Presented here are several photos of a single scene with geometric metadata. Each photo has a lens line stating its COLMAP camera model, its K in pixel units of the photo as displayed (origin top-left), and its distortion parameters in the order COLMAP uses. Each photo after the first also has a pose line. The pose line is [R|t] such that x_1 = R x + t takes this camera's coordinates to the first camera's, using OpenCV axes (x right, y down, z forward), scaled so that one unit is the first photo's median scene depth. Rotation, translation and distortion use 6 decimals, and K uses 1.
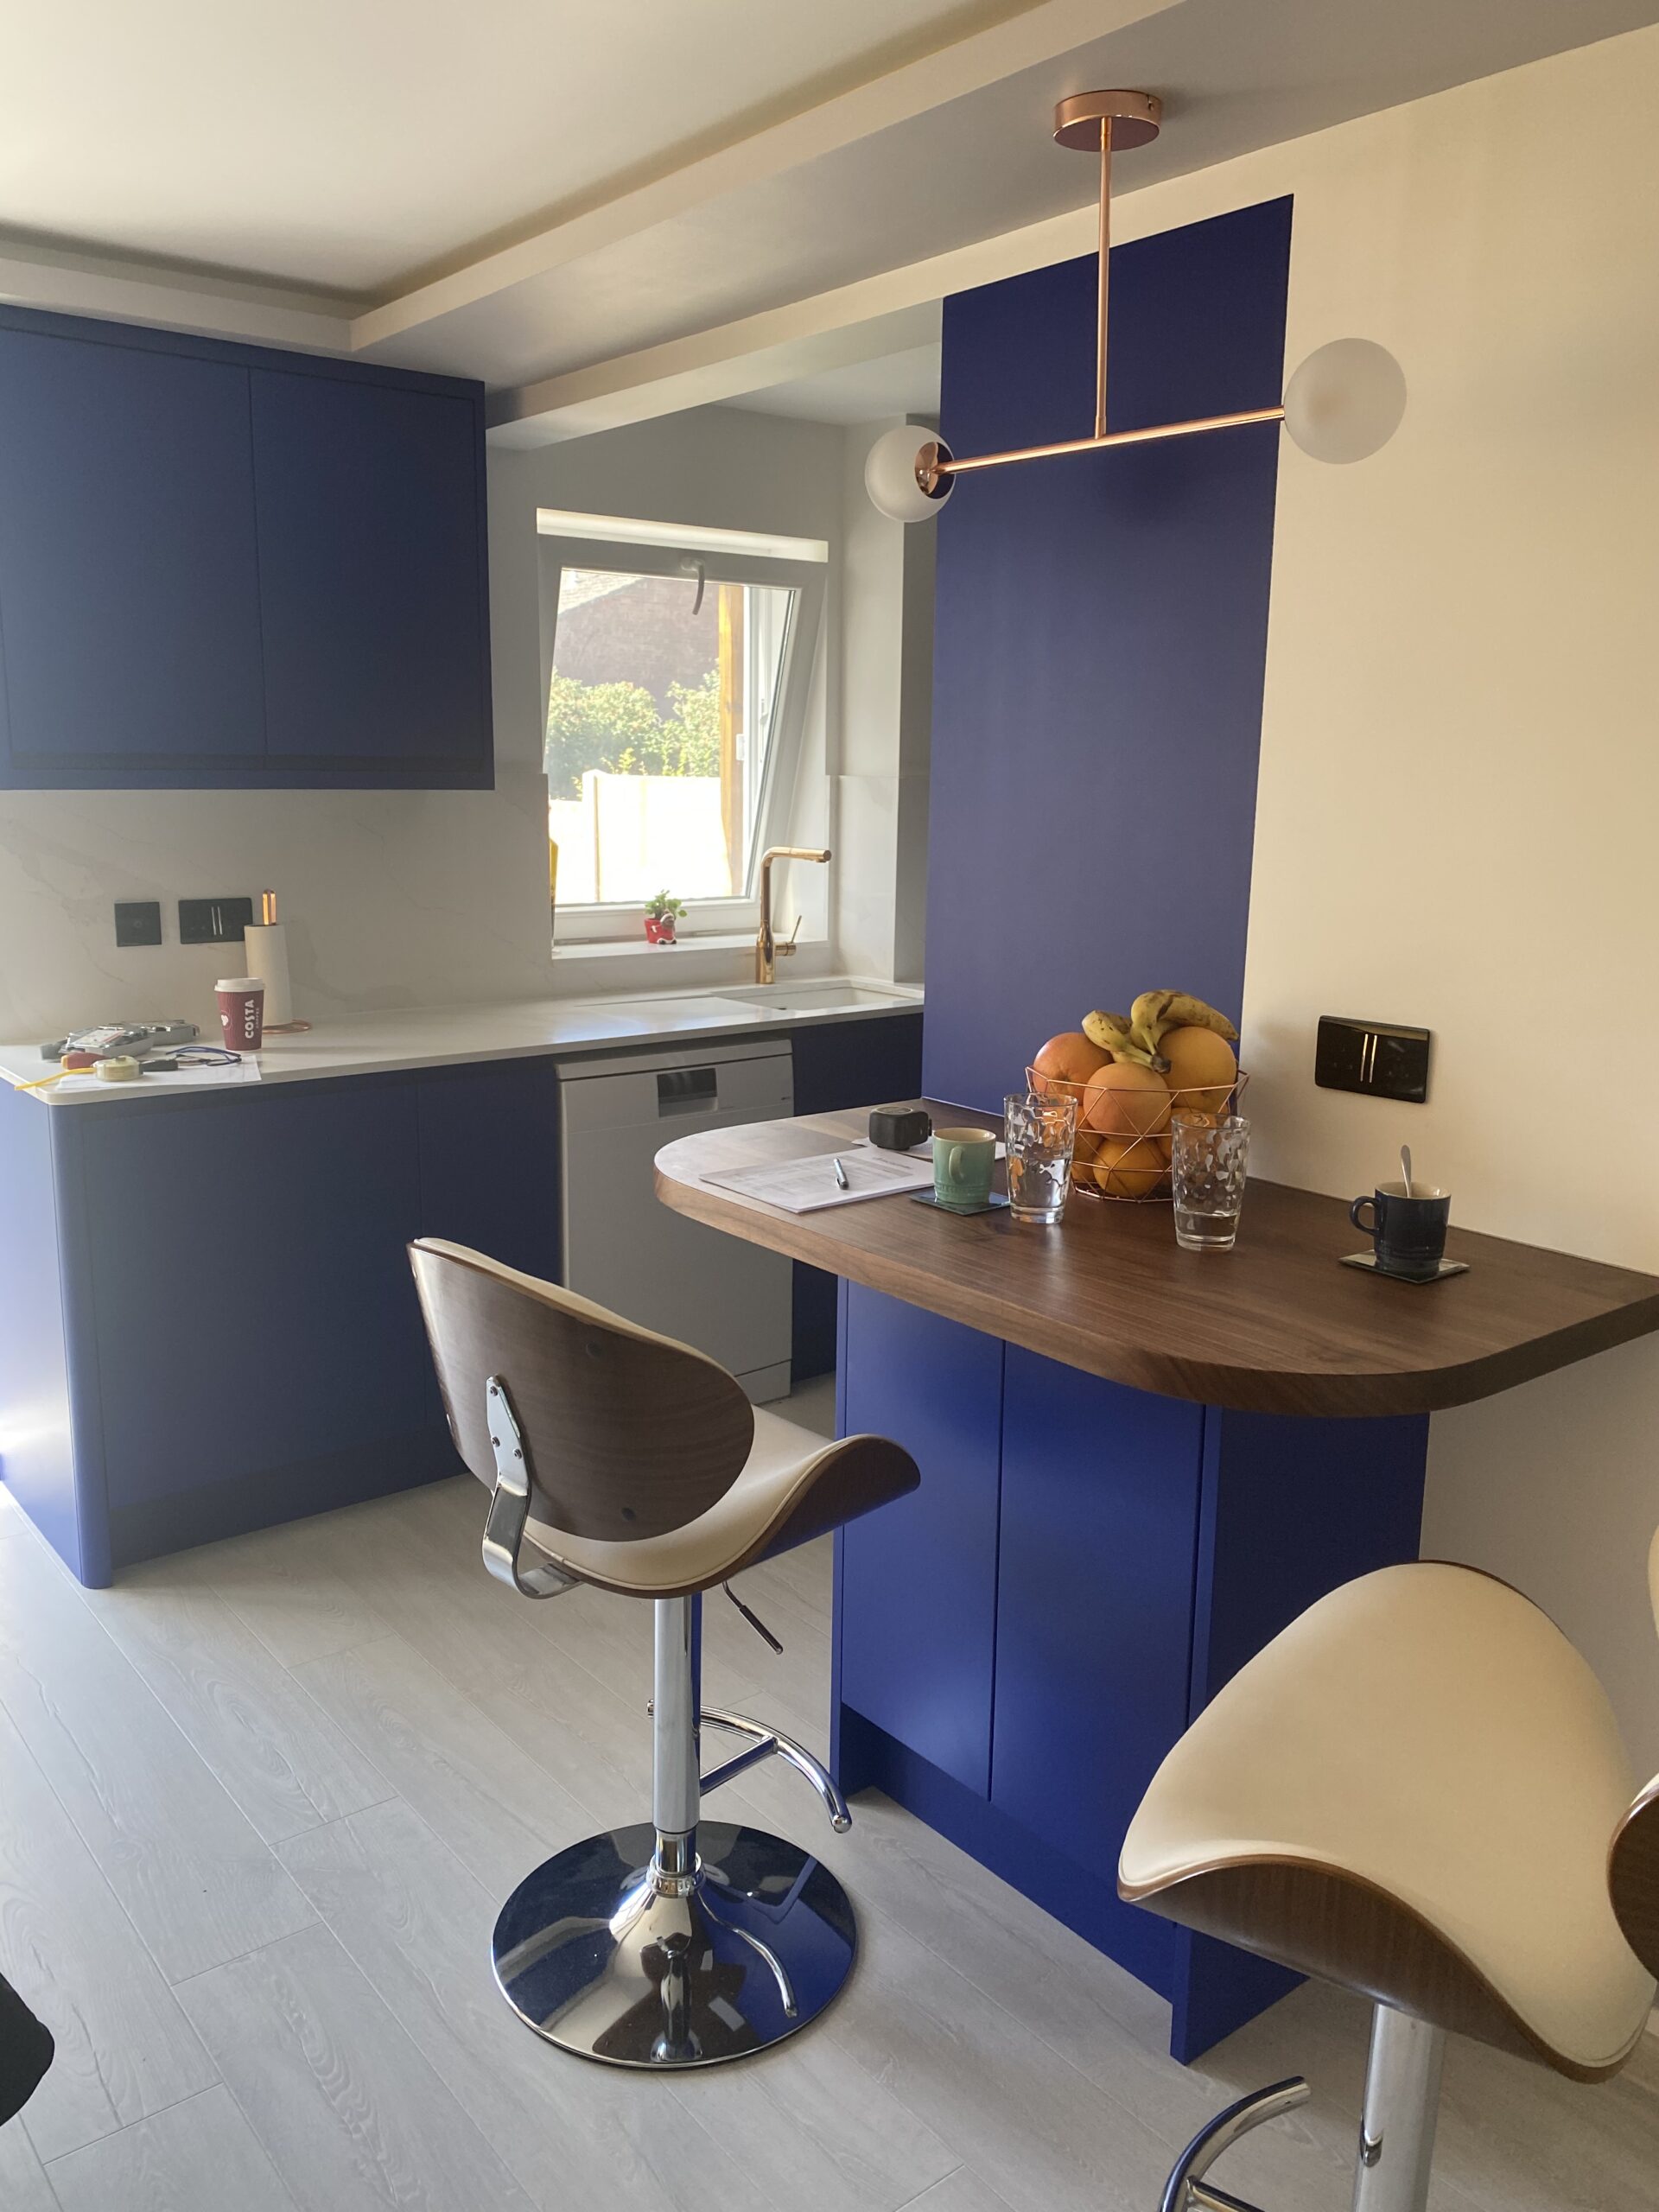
lens RADIAL K [[1699.8, 0, 815.5], [0, 1699.8, 1093.4], [0, 0, 1]] dist [0.046591, -0.050031]
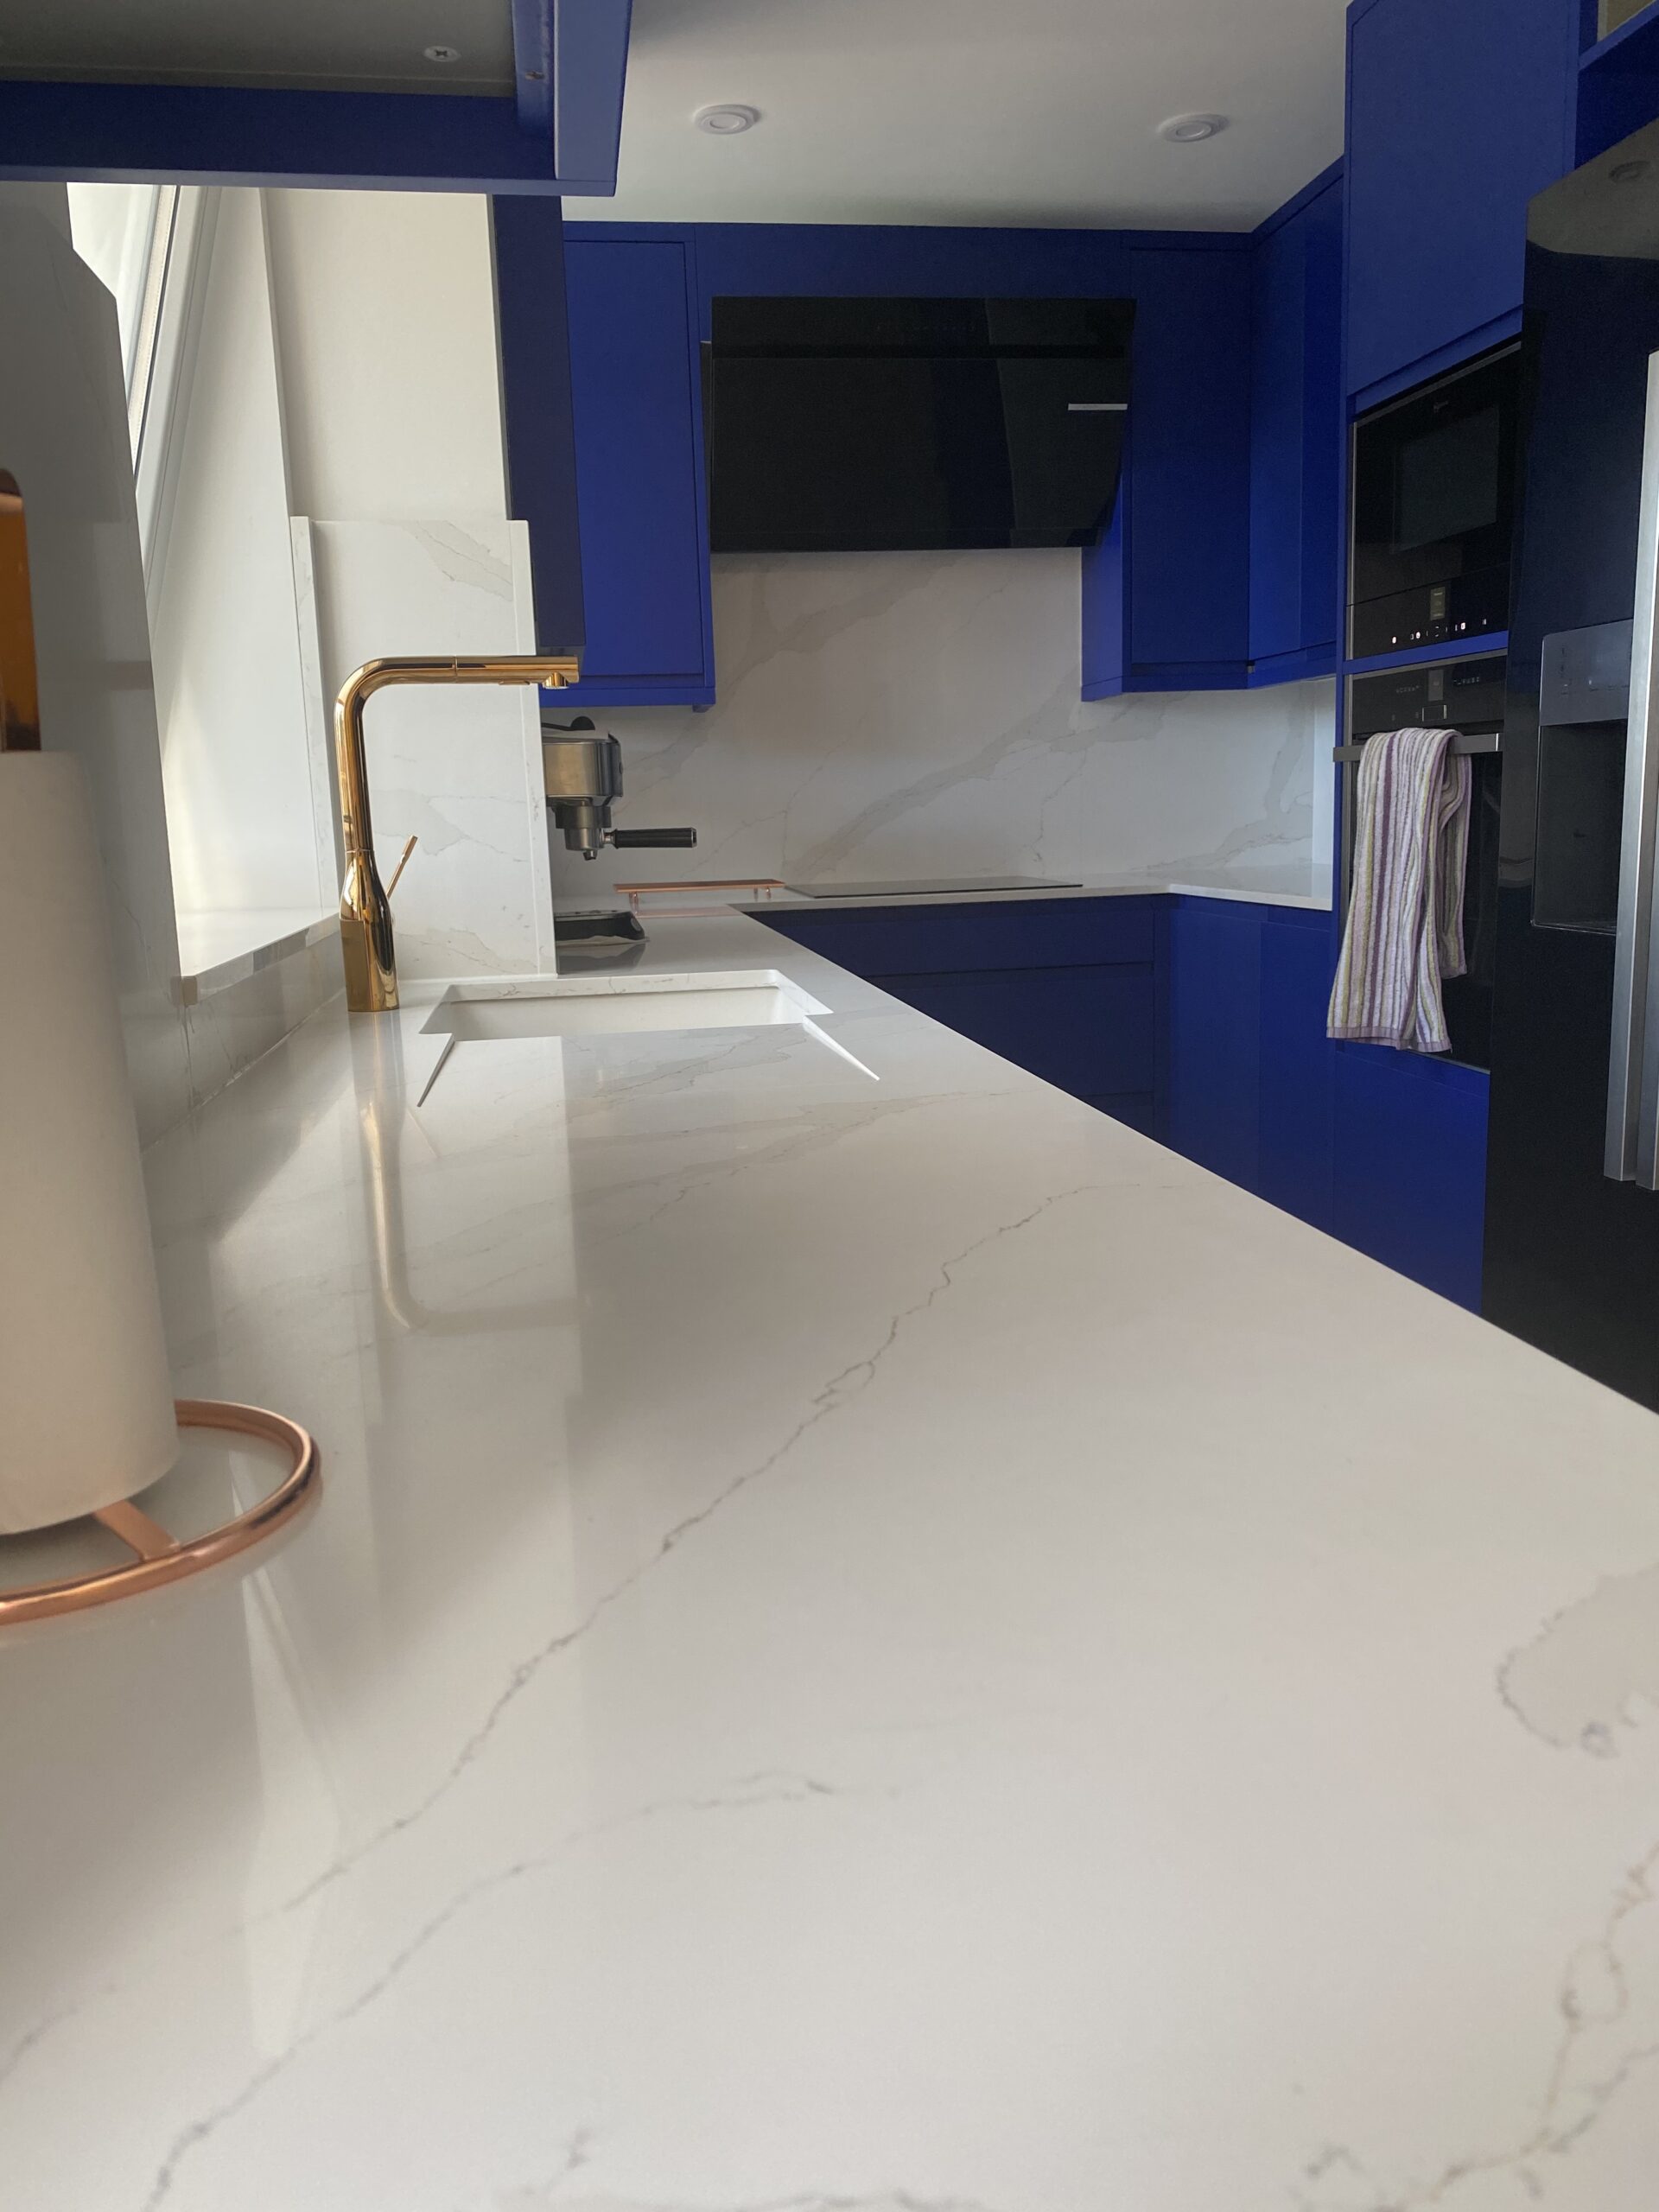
lens RADIAL K [[1699.8, 0, 847.4], [0, 1699.8, 1090.8], [0, 0, 1]] dist [0.046591, -0.050031]
pose [[0.476908, -0.175176, 0.861320, -0.633920], [0.206511, 0.974839, 0.083919, -0.111934], [-0.854349, 0.137850, 0.501084, 1.383856]]
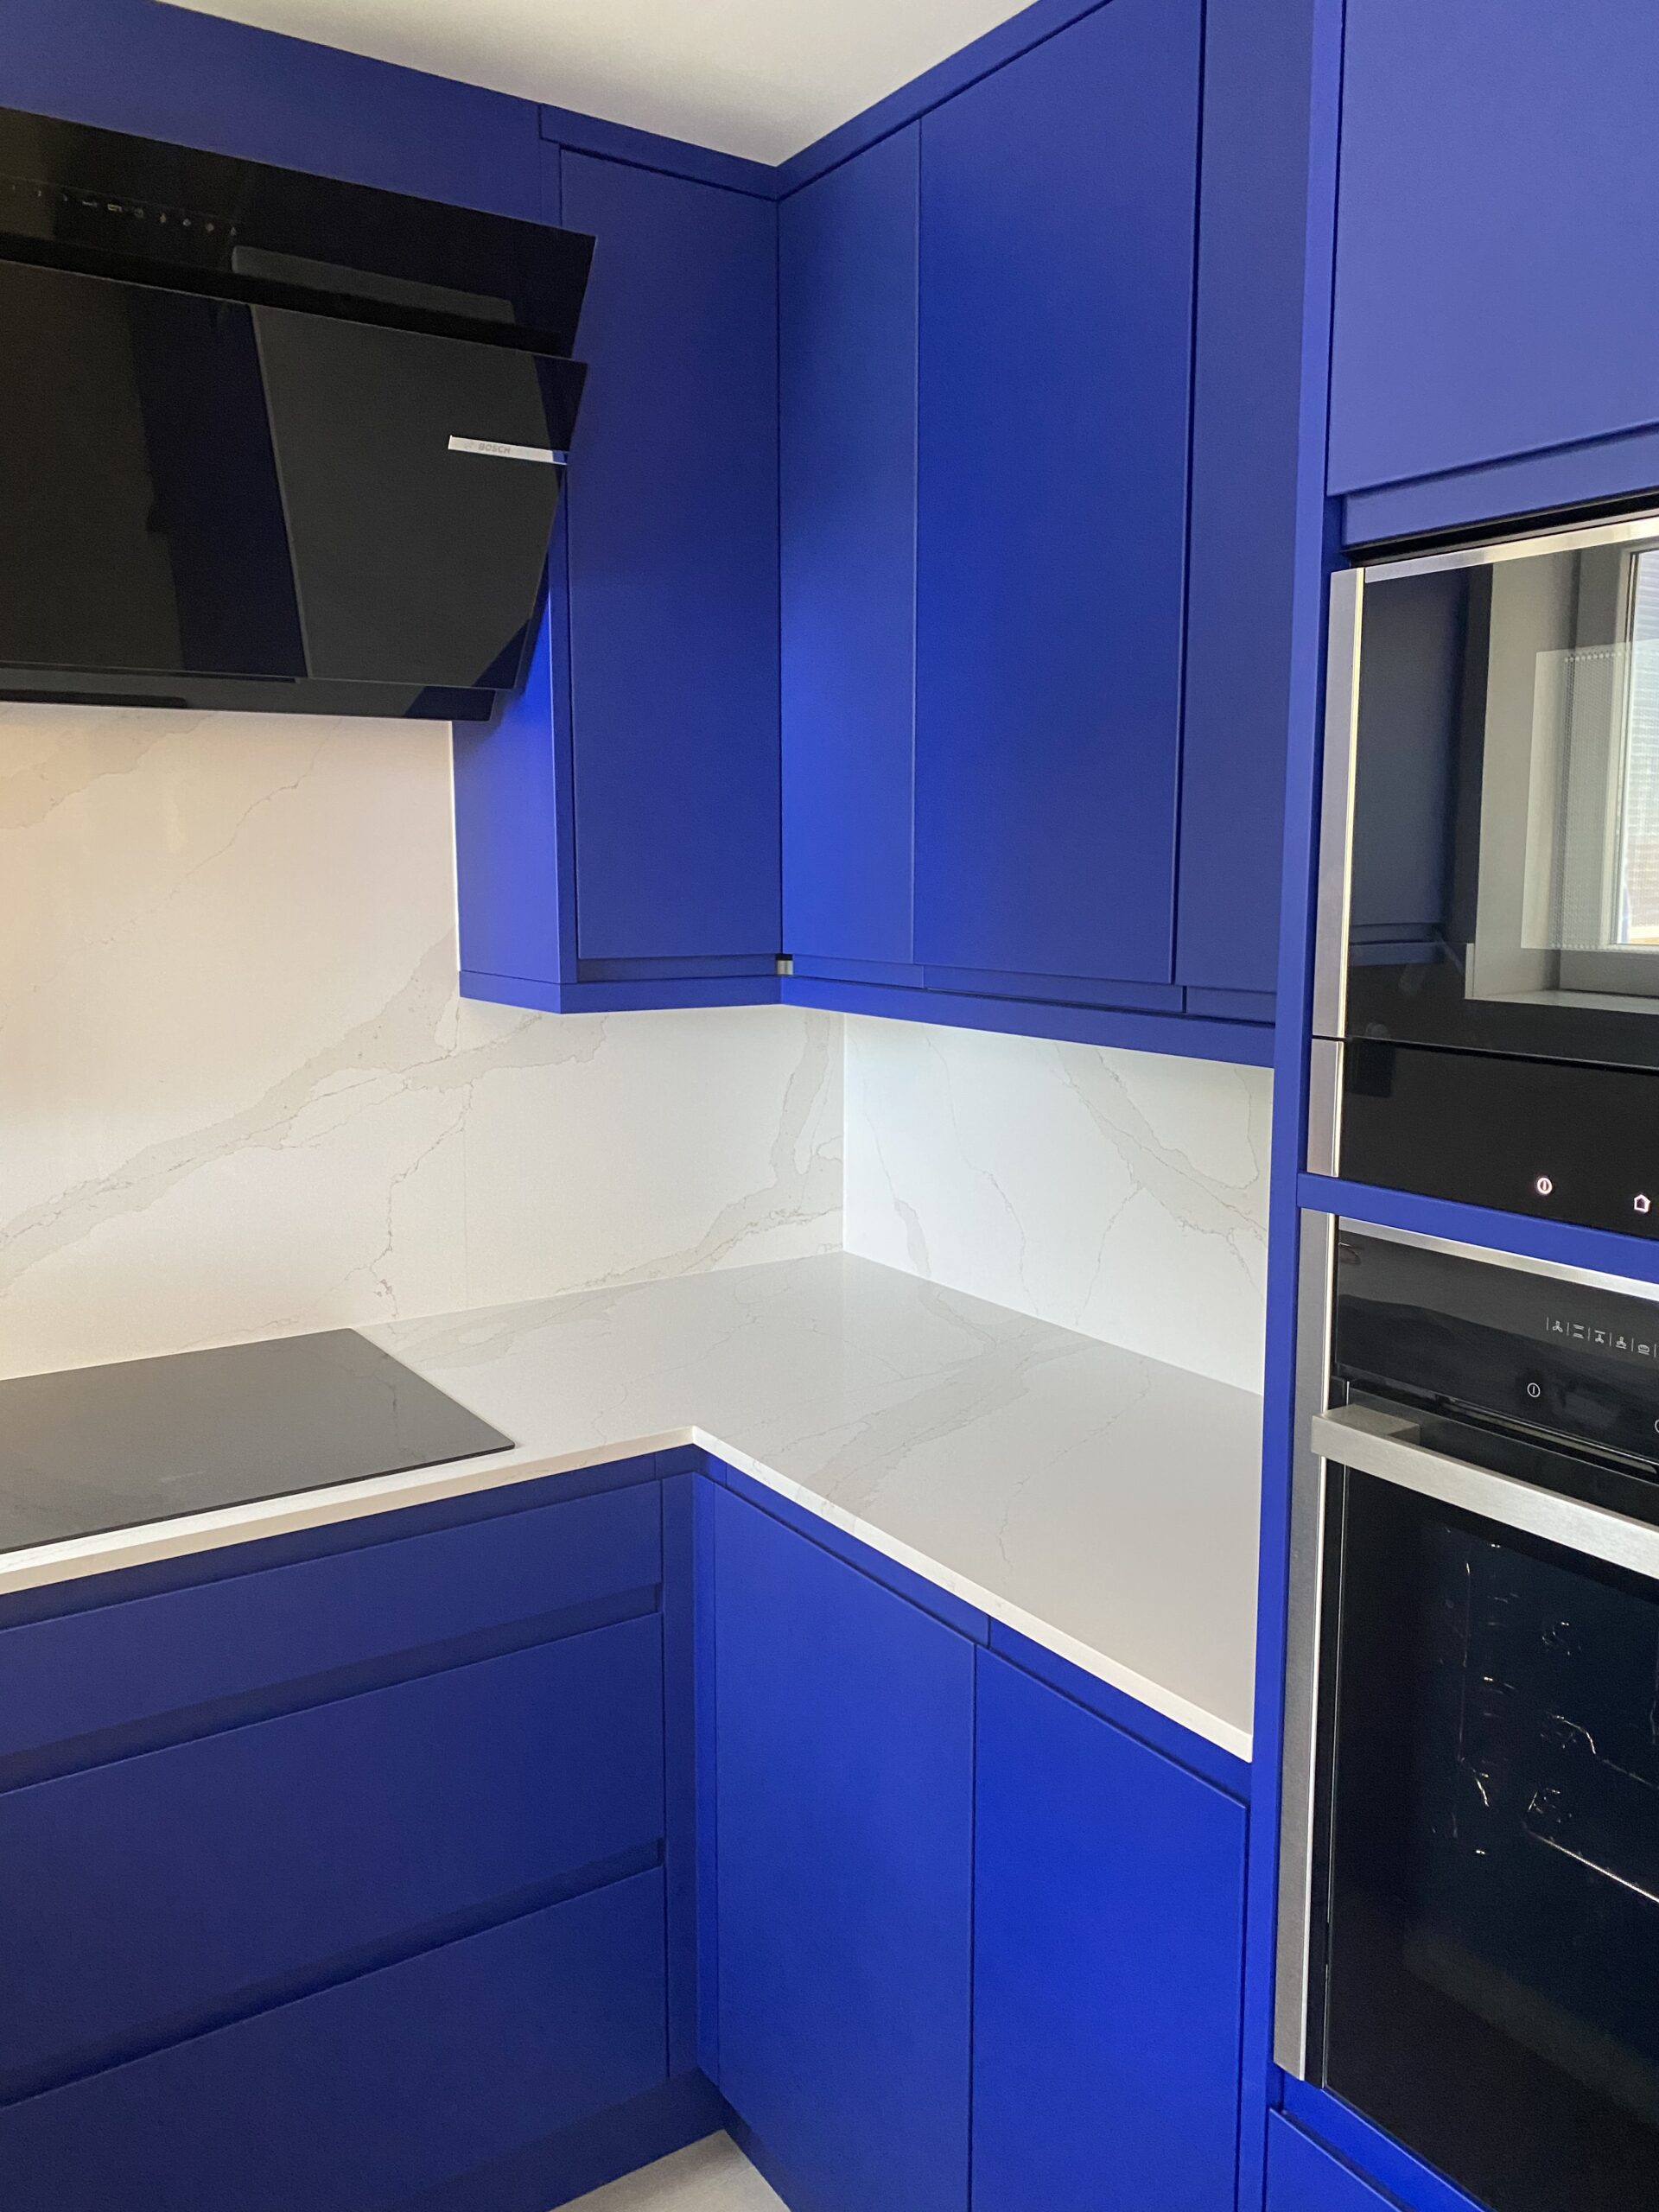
lens RADIAL K [[1699.8, 0, 868.9], [0, 1699.8, 1095.5], [0, 0, 1]] dist [0.046591, -0.050031]
pose [[0.060252, -0.144624, 0.987651, 0.197173], [0.190608, 0.972908, 0.130837, -0.346821], [-0.979815, 0.180371, 0.086186, 1.733431]]
